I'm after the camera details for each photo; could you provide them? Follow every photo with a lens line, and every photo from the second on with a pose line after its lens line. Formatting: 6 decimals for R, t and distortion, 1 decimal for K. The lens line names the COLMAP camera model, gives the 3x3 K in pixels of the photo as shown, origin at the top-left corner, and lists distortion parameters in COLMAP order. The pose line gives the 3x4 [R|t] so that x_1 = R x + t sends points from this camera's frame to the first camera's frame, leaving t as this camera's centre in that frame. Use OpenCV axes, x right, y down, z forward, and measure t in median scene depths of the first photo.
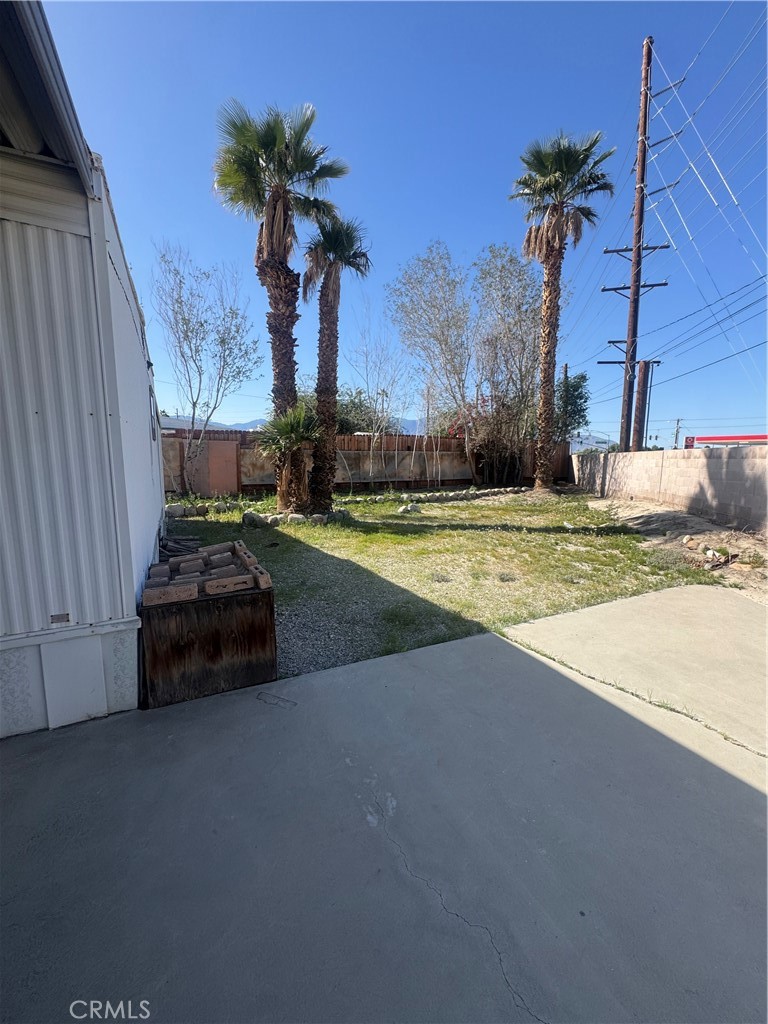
lens RADIAL K [[408.6, 0, 377.3], [0, 408.6, 509.9], [0, 0, 1]] dist [-0.000484, -0.000132]
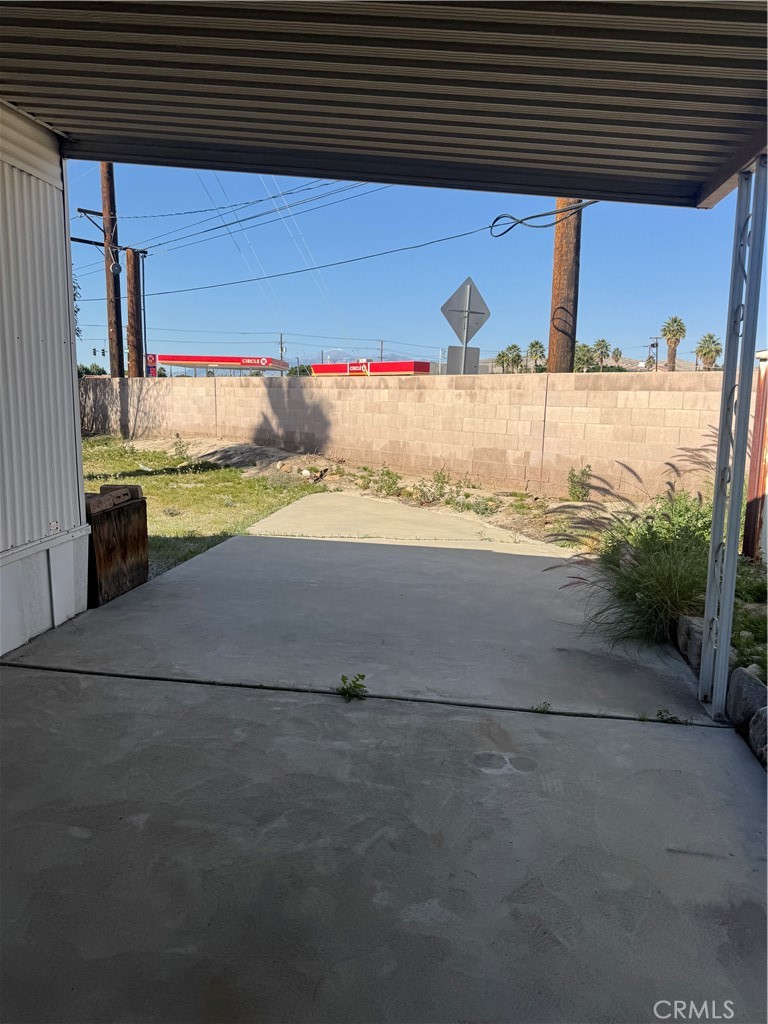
lens RADIAL K [[720.9, 0, 384.0], [0, 720.9, 512.0], [0, 0, 1]] dist [0.002616, -0.099195]
pose [[0.570036, -0.124679, 0.812105, -0.464654], [0.081835, 0.992120, 0.094874, 0.029016], [-0.817534, 0.012377, 0.575747, -0.217617]]
